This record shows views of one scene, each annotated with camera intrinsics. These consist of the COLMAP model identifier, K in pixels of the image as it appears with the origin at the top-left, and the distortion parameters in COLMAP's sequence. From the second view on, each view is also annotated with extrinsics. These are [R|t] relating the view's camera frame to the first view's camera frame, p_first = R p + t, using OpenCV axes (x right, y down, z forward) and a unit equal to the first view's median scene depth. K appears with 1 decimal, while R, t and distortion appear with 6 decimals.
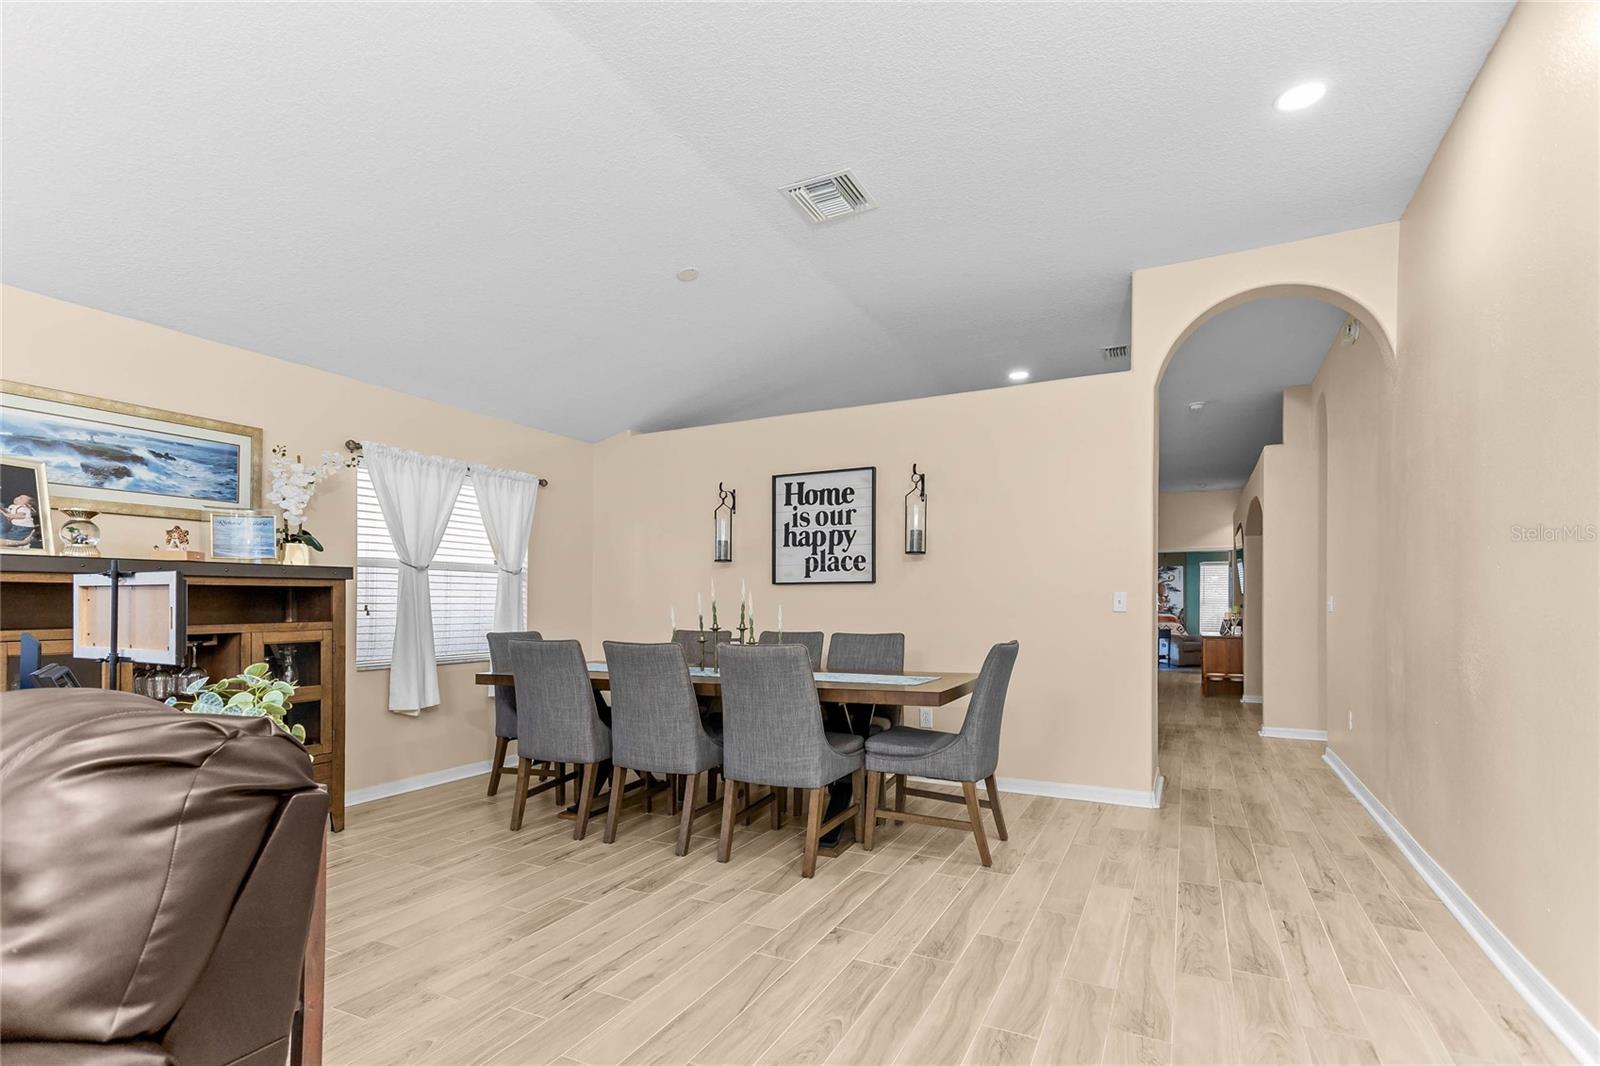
lens RADIAL K [[791.8, 0, 766.2], [0, 791.8, 607.1], [0, 0, 1]] dist [0.026707, 0.001624]
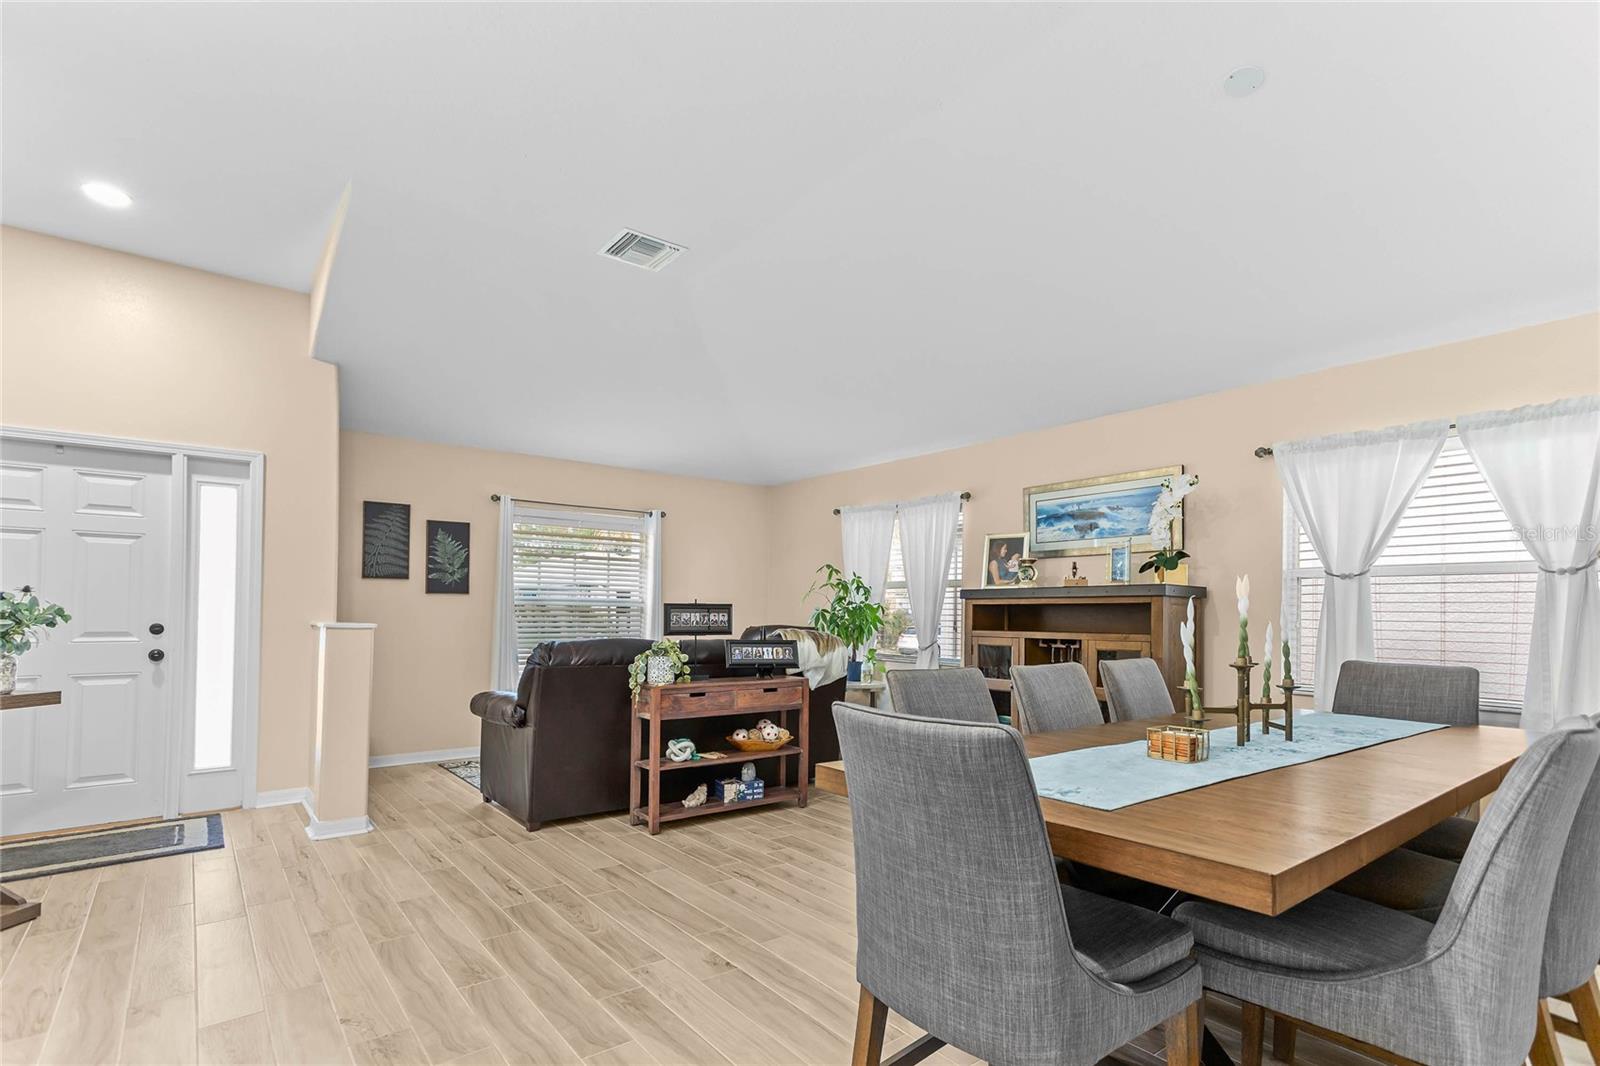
lens RADIAL K [[791.8, 0, 815.6], [0, 791.8, 597.1], [0, 0, 1]] dist [0.026707, 0.001624]
pose [[-0.404540, -0.022166, -0.914252, 0.695414], [-0.015371, 0.999730, -0.017438, -0.008070], [0.914391, 0.006998, -0.404771, 1.121126]]
